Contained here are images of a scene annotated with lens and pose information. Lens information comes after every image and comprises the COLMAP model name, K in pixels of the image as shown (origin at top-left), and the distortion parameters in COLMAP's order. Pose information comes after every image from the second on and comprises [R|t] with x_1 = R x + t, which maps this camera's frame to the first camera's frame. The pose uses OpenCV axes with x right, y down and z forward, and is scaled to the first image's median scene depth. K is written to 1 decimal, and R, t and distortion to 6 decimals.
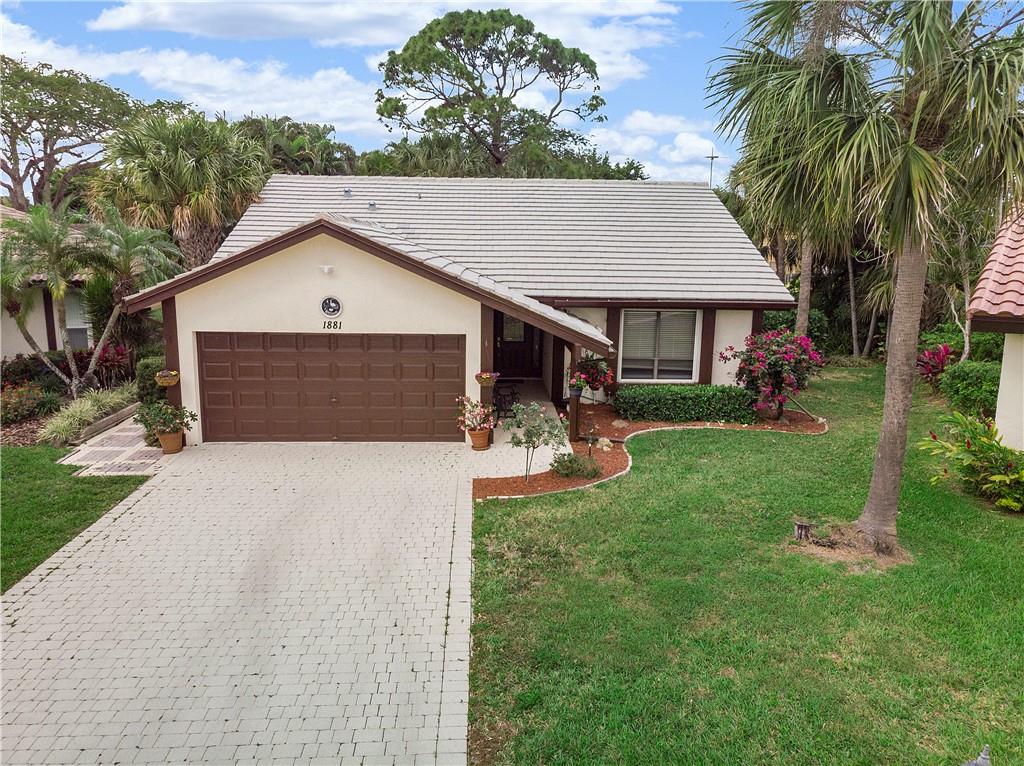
lens RADIAL K [[739.6, 0, 498.1], [0, 739.6, 383.3], [0, 0, 1]] dist [-0.003860, -0.003021]
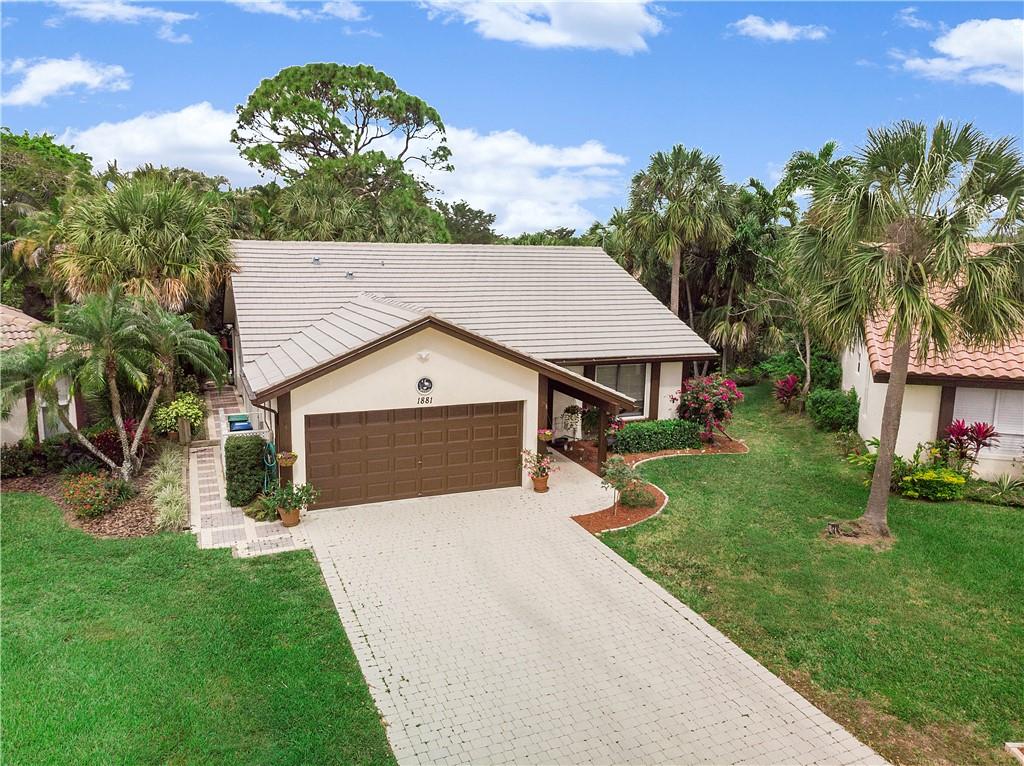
lens RADIAL K [[739.6, 0, 498.1], [0, 739.6, 383.3], [0, 0, 1]] dist [-0.003860, -0.003021]
pose [[0.940557, -0.059264, 0.334425, -0.546887], [0.062157, 0.998064, 0.002053, -0.109277], [-0.333899, 0.018856, 0.942420, -0.165225]]
